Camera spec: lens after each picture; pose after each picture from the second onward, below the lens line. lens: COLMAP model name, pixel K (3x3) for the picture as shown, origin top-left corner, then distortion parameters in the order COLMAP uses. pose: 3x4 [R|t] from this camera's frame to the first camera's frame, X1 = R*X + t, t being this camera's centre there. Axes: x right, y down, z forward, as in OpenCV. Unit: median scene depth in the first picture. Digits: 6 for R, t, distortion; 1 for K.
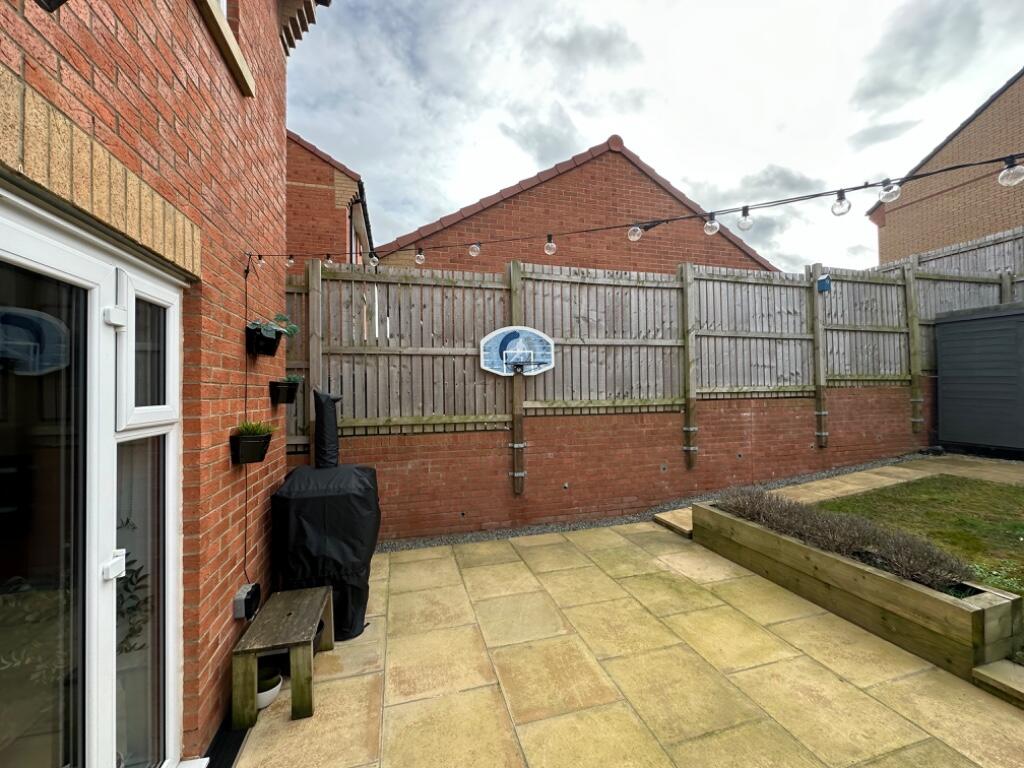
lens RADIAL K [[410.6, 0, 508.7], [0, 410.6, 381.4], [0, 0, 1]] dist [-0.003715, 0.001206]
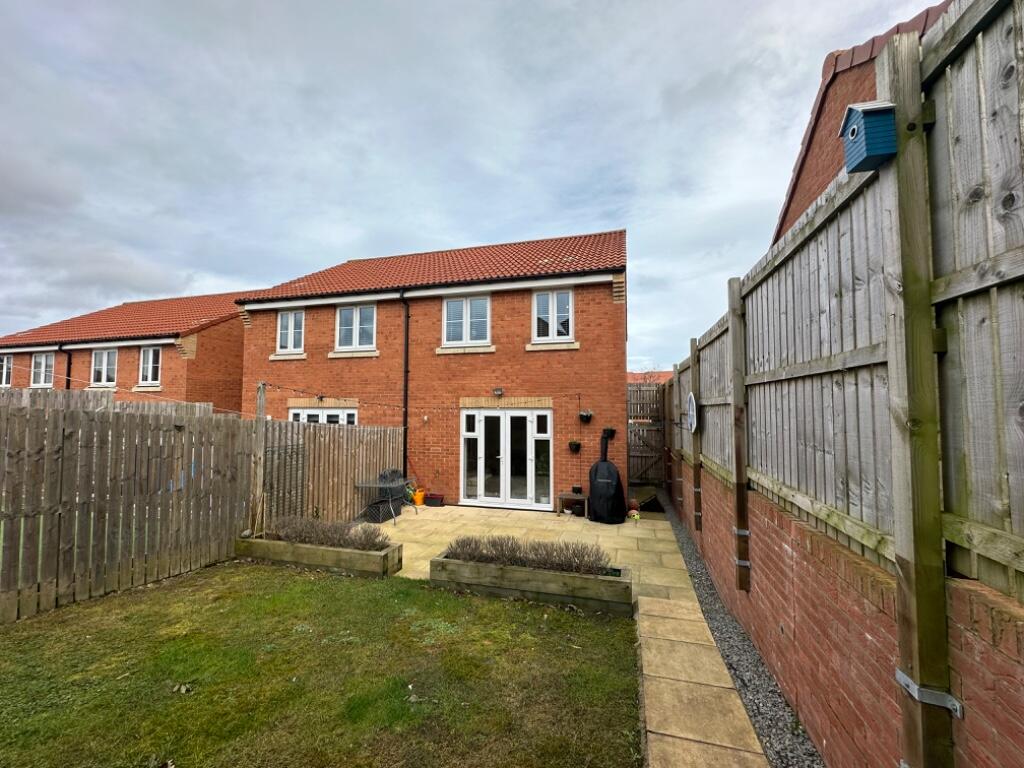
lens RADIAL K [[410.6, 0, 510.7], [0, 410.6, 387.1], [0, 0, 1]] dist [-0.003715, 0.001206]
pose [[-0.512924, -0.027763, -0.857985, 1.406356], [0.024145, 0.998615, -0.046748, -0.110811], [0.858094, -0.044694, -0.511544, 1.196081]]
